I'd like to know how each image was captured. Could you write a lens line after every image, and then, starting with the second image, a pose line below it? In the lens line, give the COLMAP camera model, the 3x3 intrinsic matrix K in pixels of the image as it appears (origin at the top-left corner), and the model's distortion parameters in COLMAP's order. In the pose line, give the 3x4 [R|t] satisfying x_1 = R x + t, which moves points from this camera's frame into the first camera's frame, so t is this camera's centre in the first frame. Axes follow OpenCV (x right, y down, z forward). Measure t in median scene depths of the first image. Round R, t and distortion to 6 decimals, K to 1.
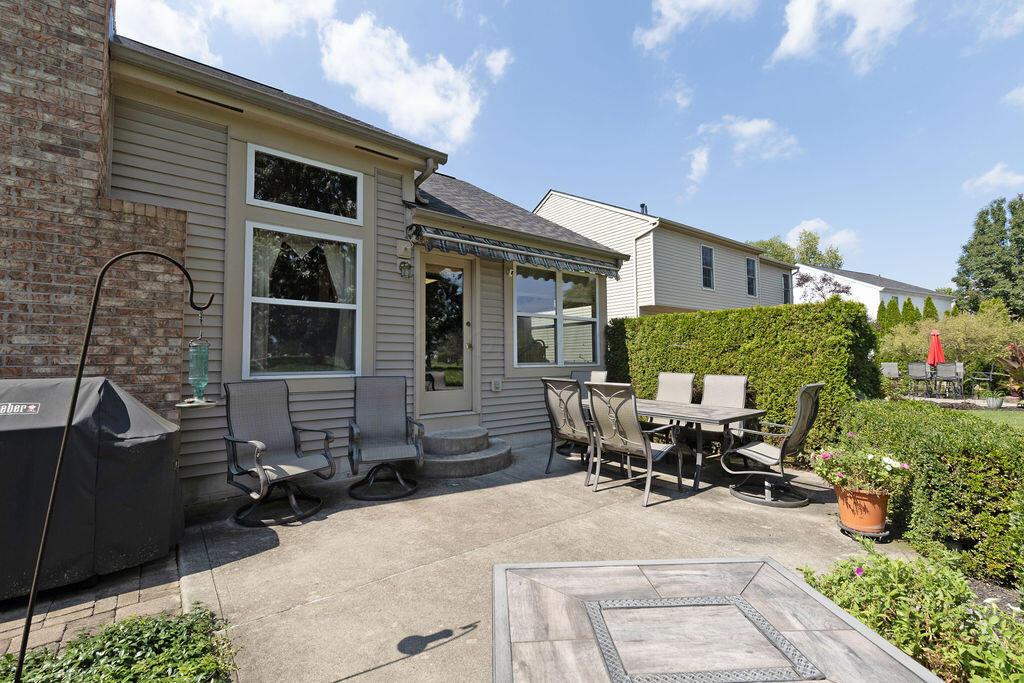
lens RADIAL K [[442.6, 0, 512.0], [0, 442.6, 341.5], [0, 0, 1]] dist [-0.003339, -0.000742]
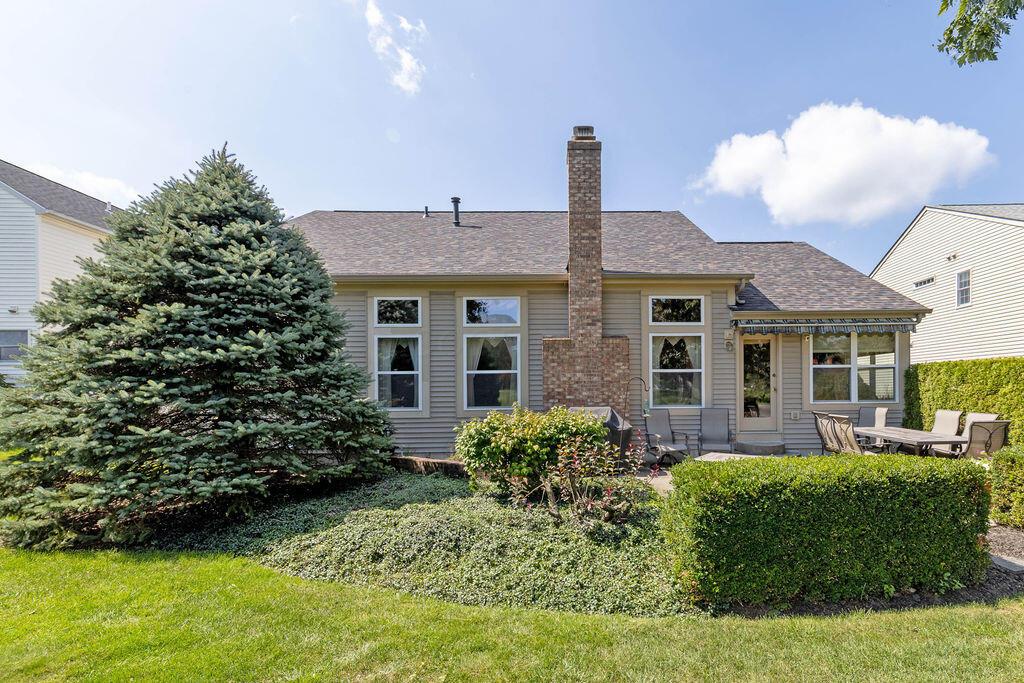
lens RADIAL K [[469.0, 0, 576.5], [0, 469.0, 384.5], [0, 0, 1]] dist [0.000340, 0.000142]
pose [[0.789316, -0.006989, -0.613947, 0.386480], [0.030326, 0.999159, 0.027615, -0.078373], [0.613237, -0.040415, 0.788864, -0.766825]]
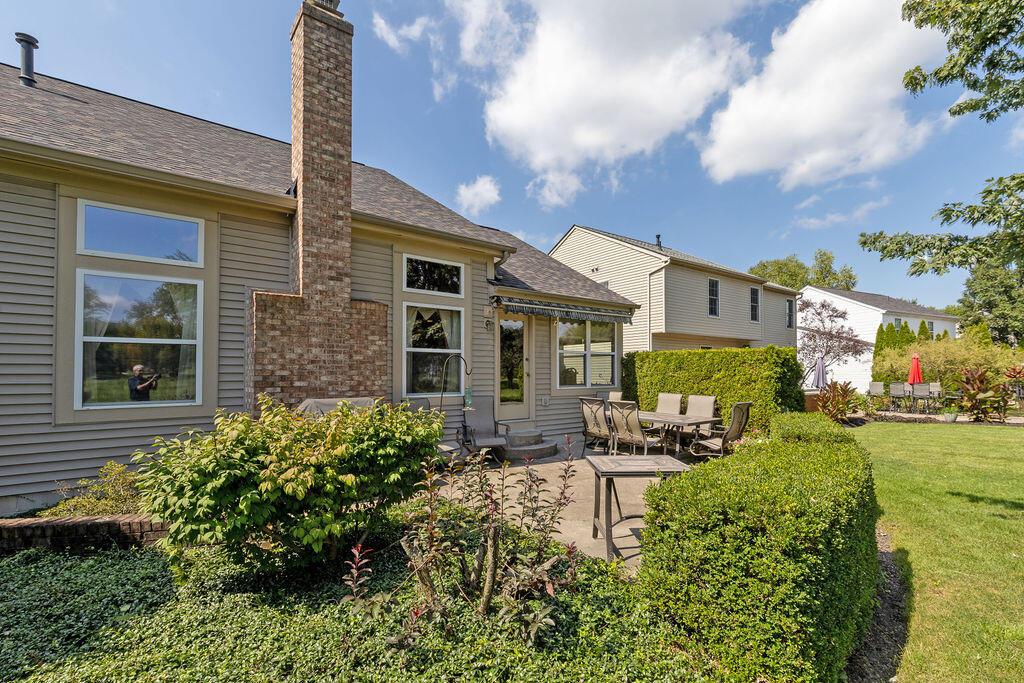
lens RADIAL K [[456.1, 0, 519.2], [0, 456.1, 367.7], [0, 0, 1]] dist [-0.000586, 0.000213]
pose [[0.999853, 0.005127, -0.016332, -0.106930], [-0.004624, 0.999518, 0.030688, -0.062178], [0.016482, -0.030608, 0.999396, -0.541995]]
